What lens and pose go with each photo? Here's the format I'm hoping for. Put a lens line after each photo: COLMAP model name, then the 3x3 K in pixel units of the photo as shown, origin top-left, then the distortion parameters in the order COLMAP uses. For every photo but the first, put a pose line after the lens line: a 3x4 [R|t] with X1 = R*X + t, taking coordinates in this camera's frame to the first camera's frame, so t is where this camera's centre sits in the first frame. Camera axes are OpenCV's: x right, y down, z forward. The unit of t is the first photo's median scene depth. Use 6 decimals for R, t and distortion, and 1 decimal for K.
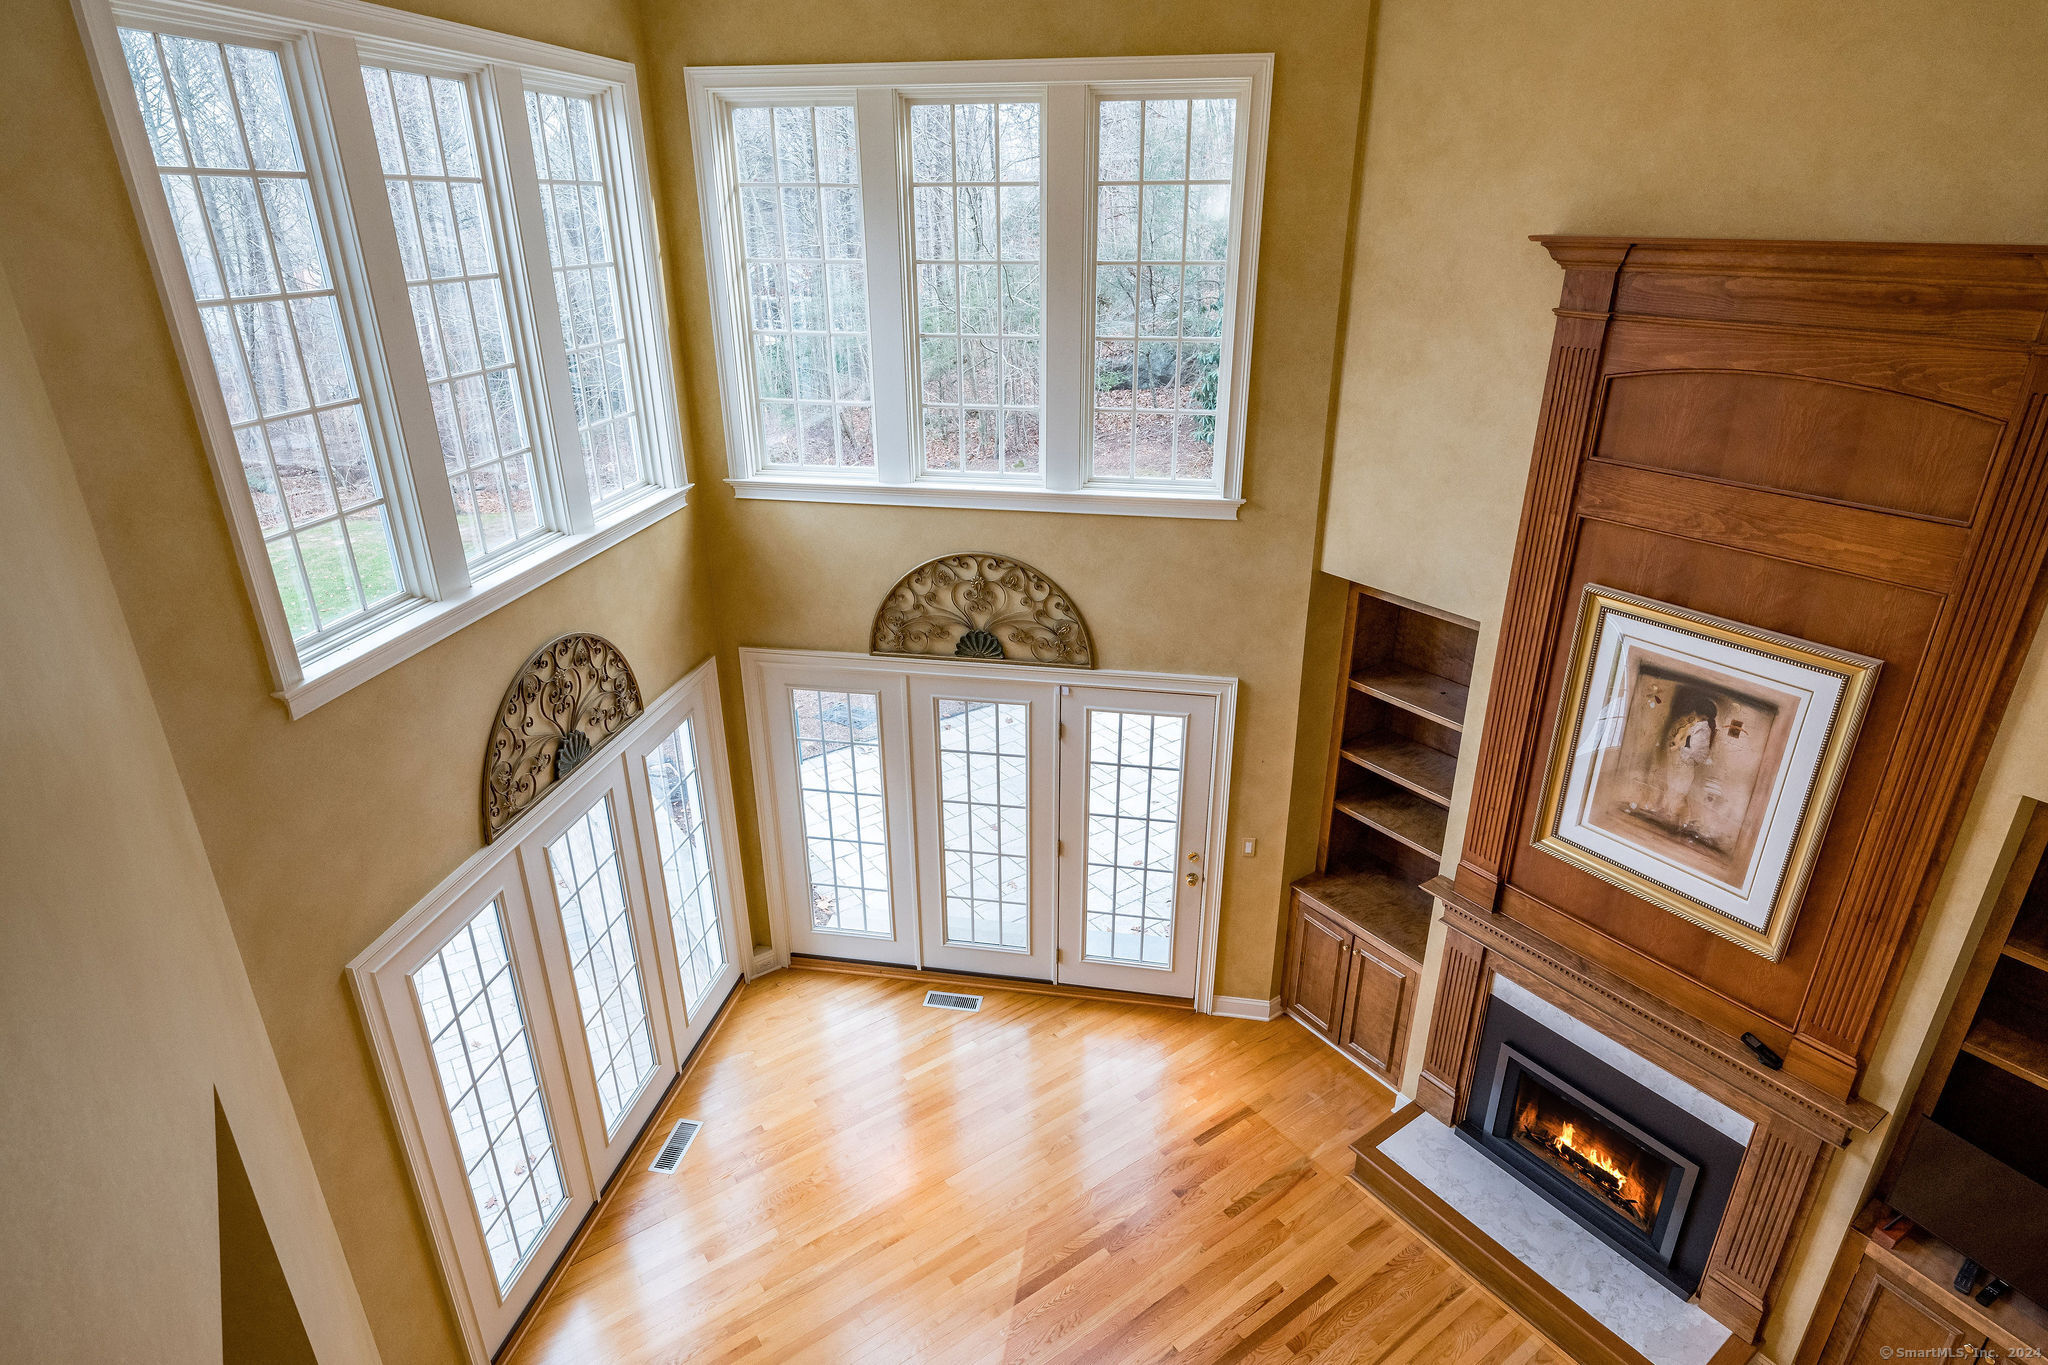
lens RADIAL K [[1103.4, 0, 1035.2], [0, 1103.4, 673.1], [0, 0, 1]] dist [0.002473, -0.004261]
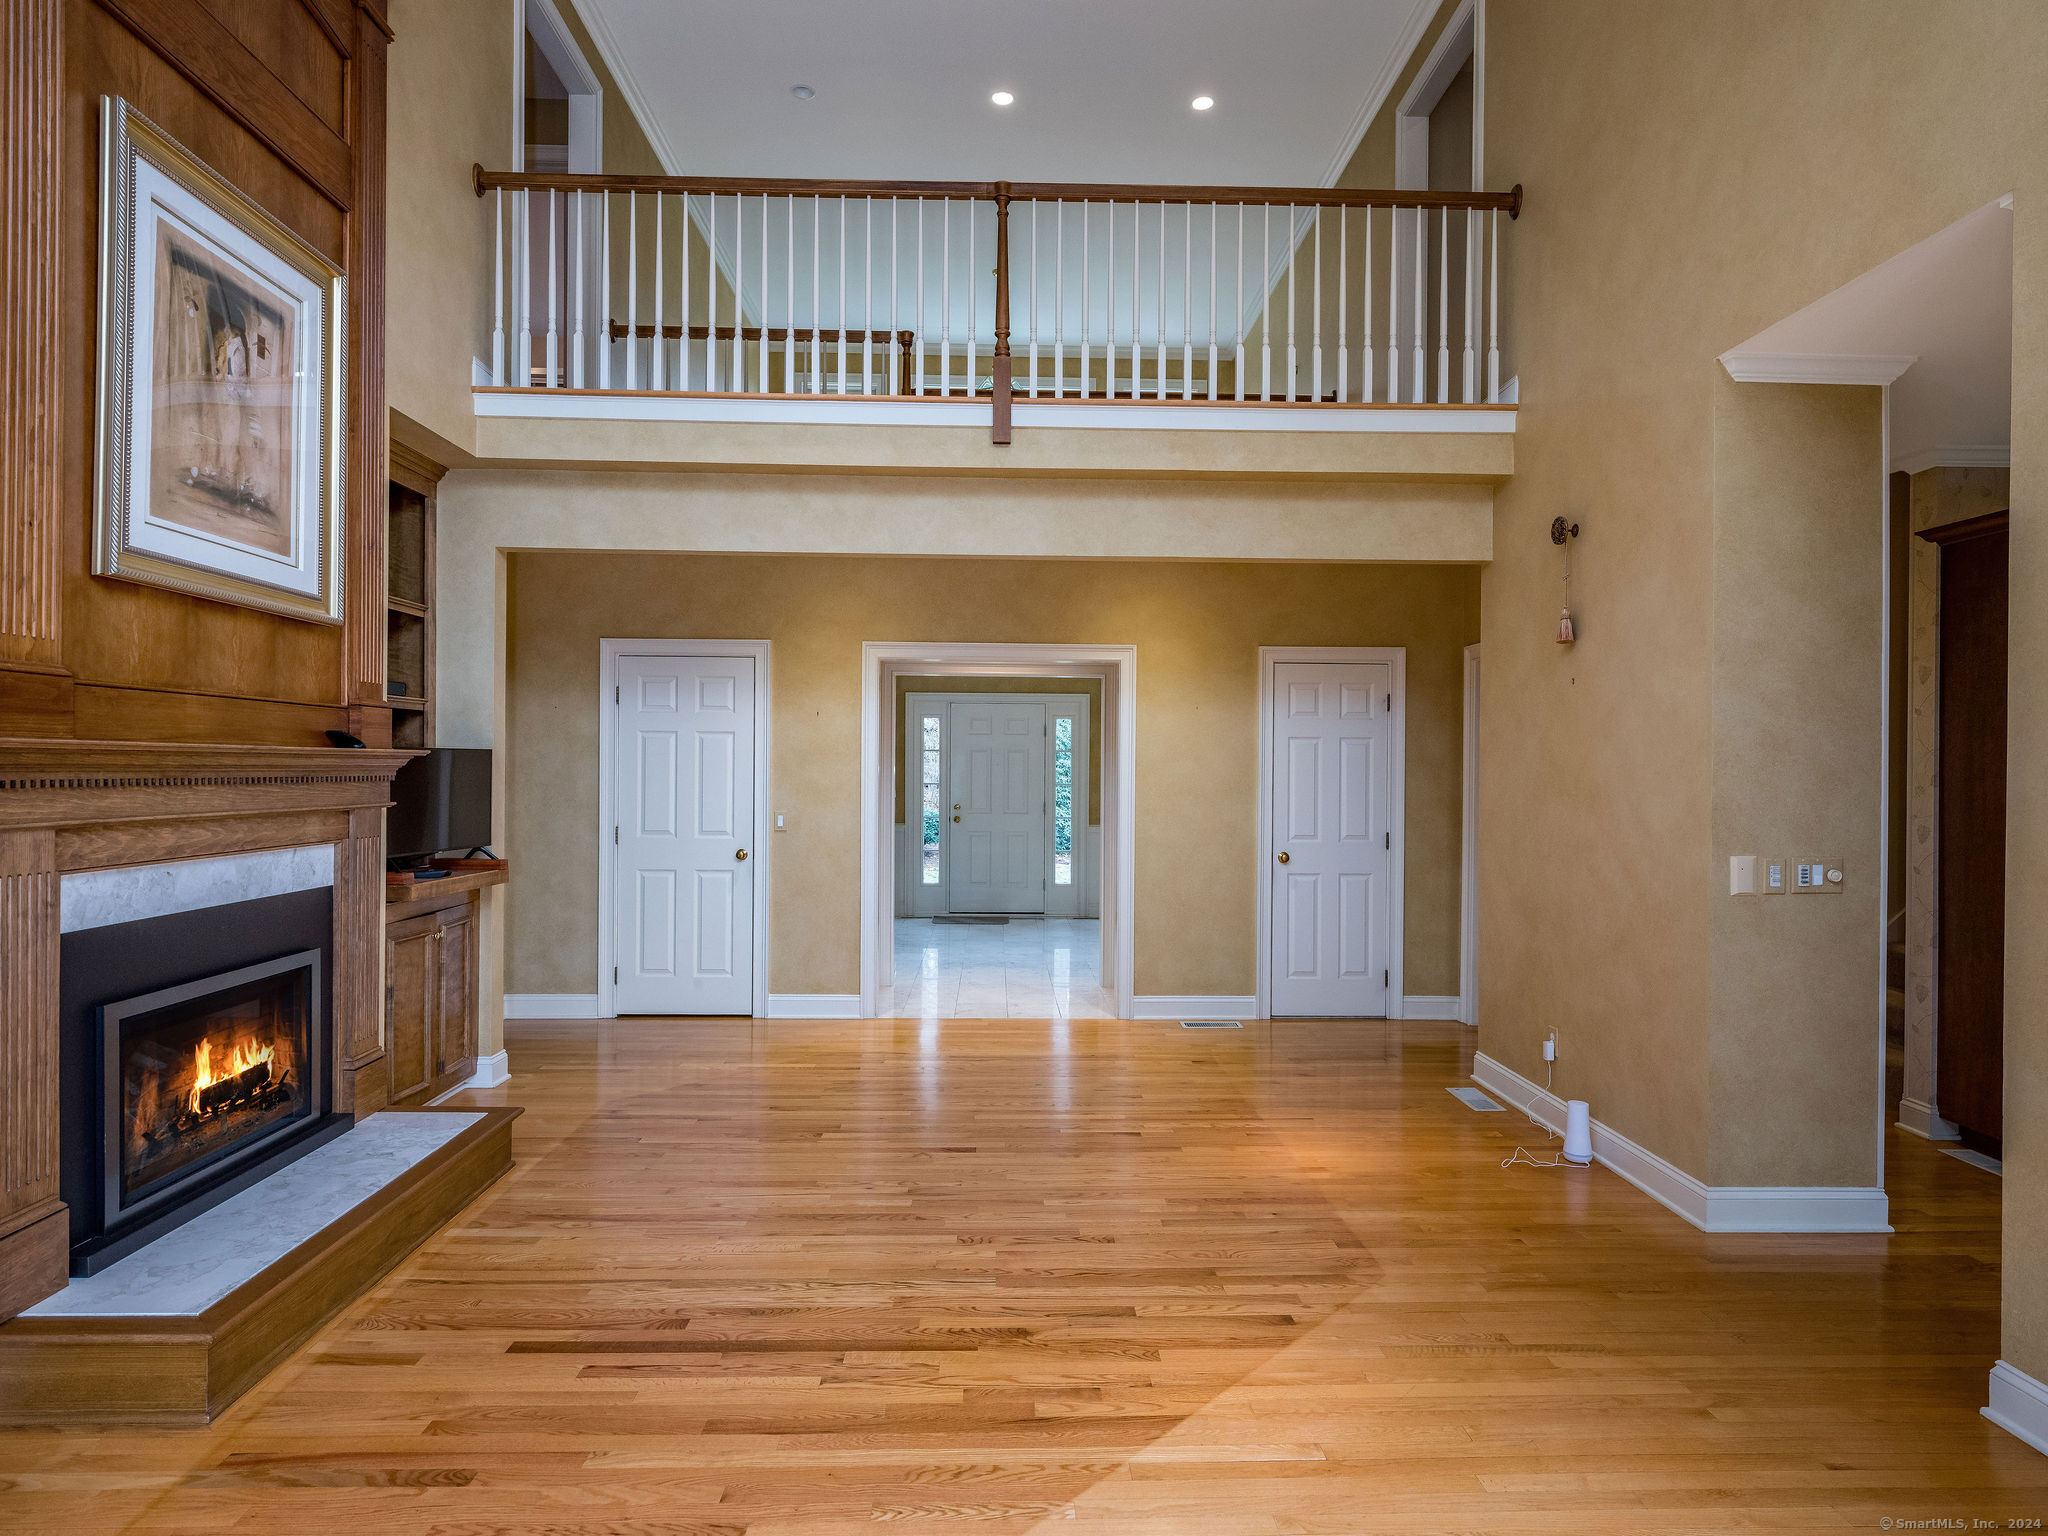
lens RADIAL K [[1109.9, 0, 1030.5], [0, 1109.9, 774.1], [0, 0, 1]] dist [-0.000396, -0.002973]
pose [[-0.831392, -0.007535, 0.555636, -0.253915], [0.214532, 0.918034, 0.333451, 0.152910], [-0.512605, 0.396430, -0.761629, 1.166407]]
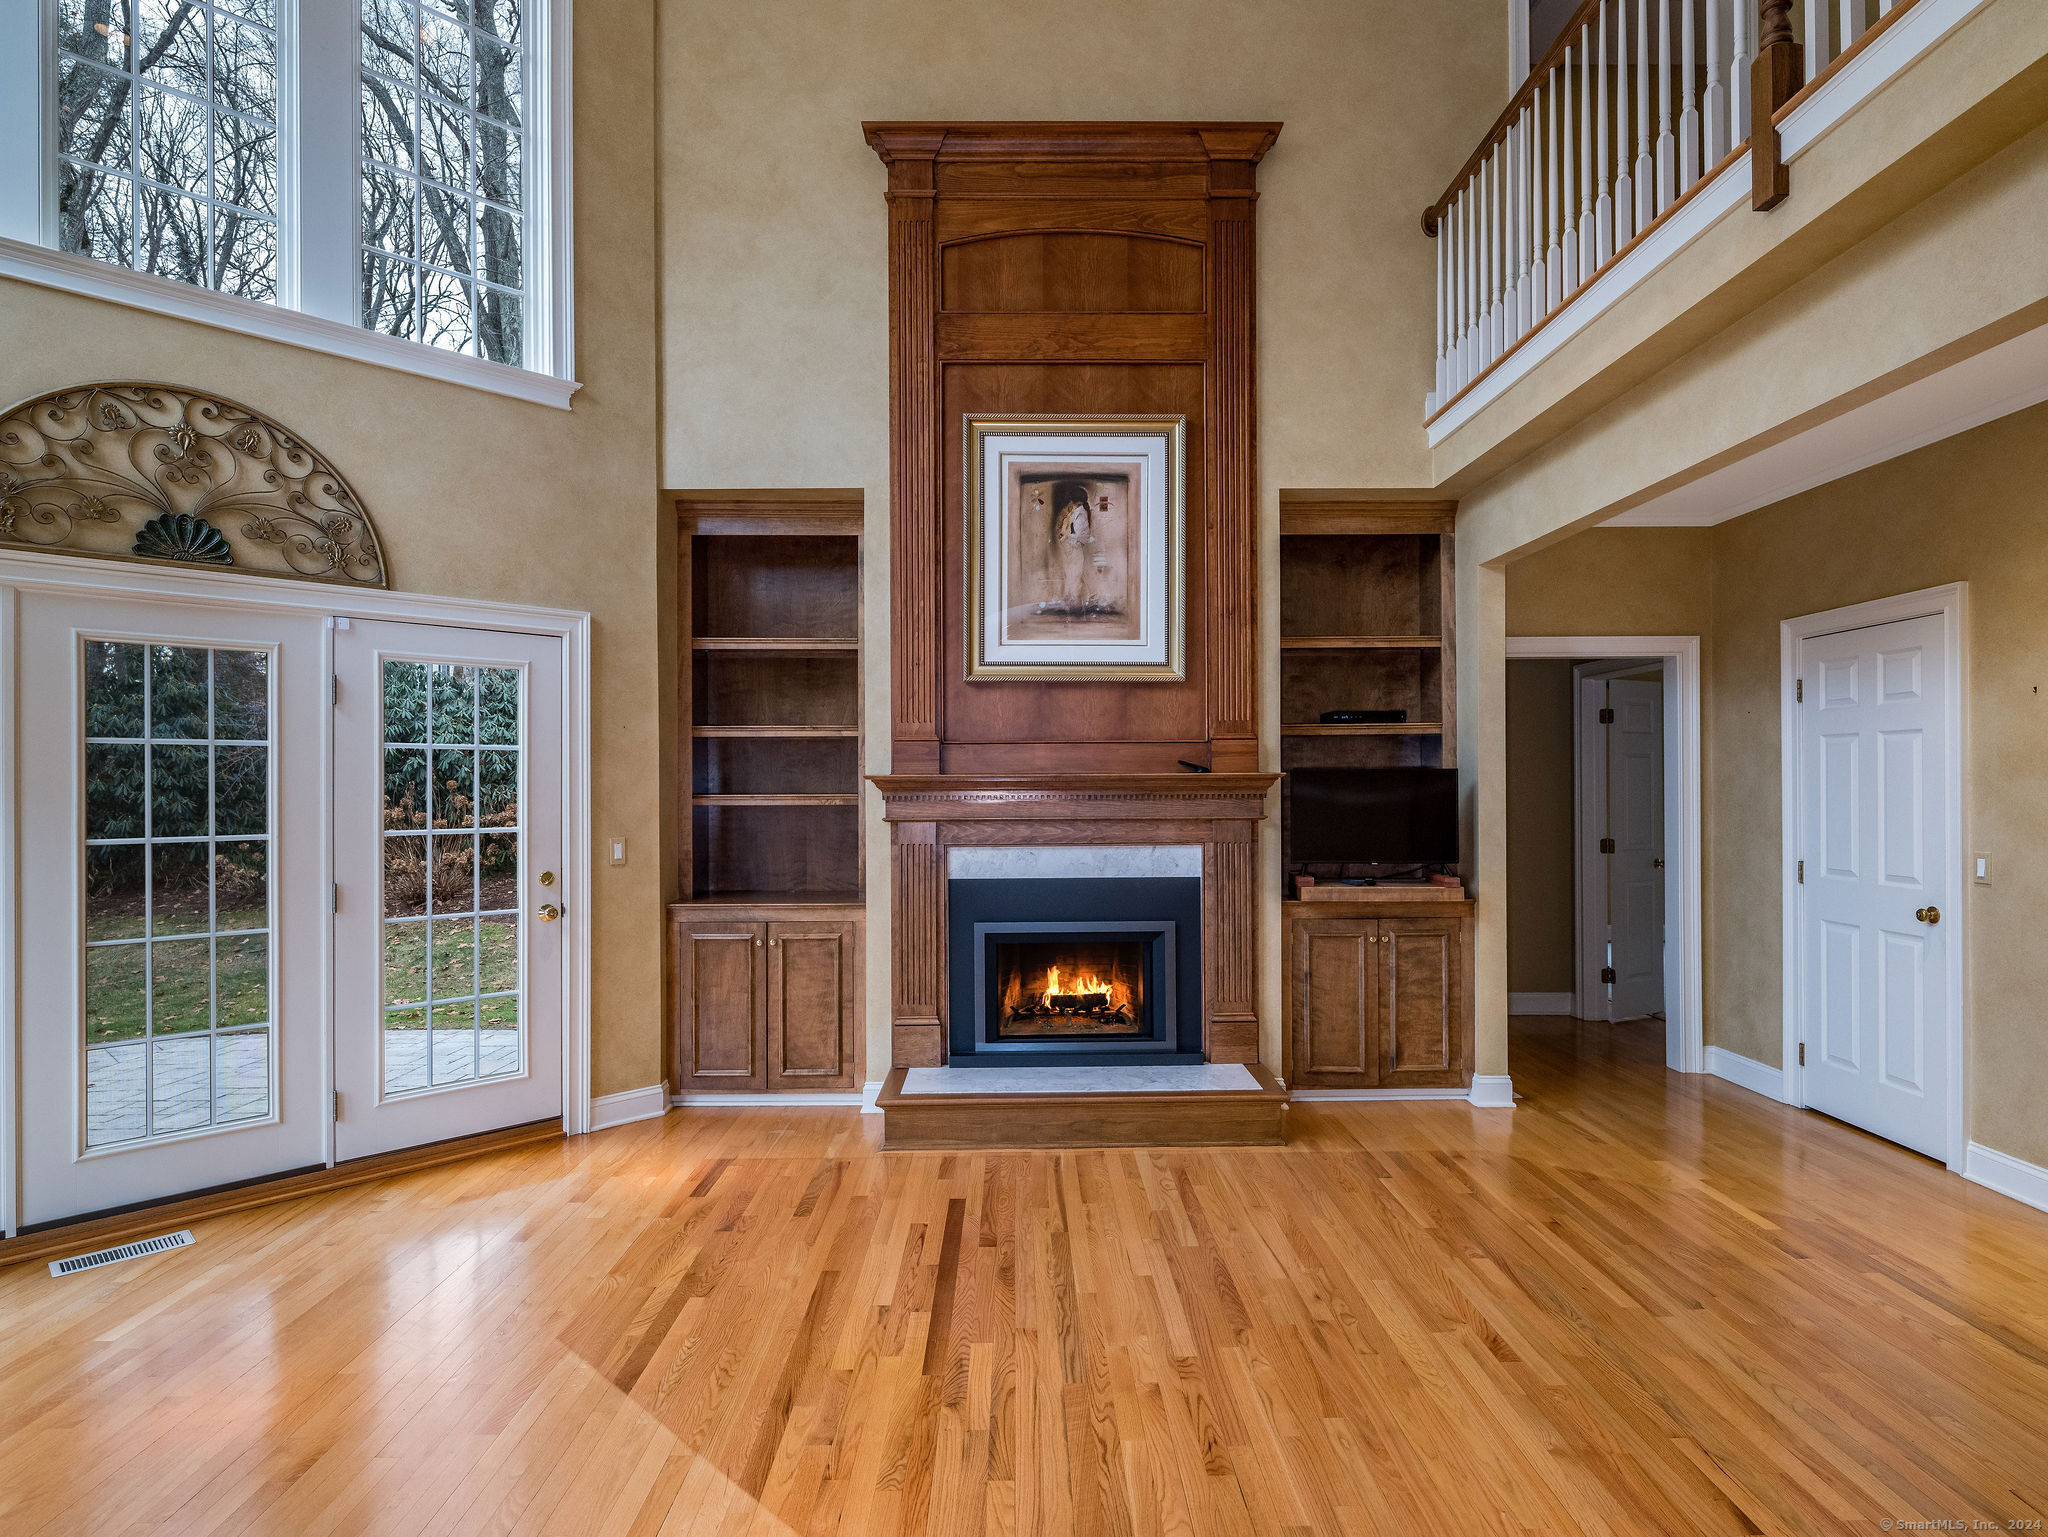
lens RADIAL K [[1109.9, 0, 1033.8], [0, 1109.9, 787.1], [0, 0, 1]] dist [-0.000396, -0.002973]
pose [[0.566068, -0.002021, 0.824356, -0.345897], [0.331265, 0.916262, -0.225227, 0.472586], [-0.754871, 0.400574, 0.519336, 0.429055]]
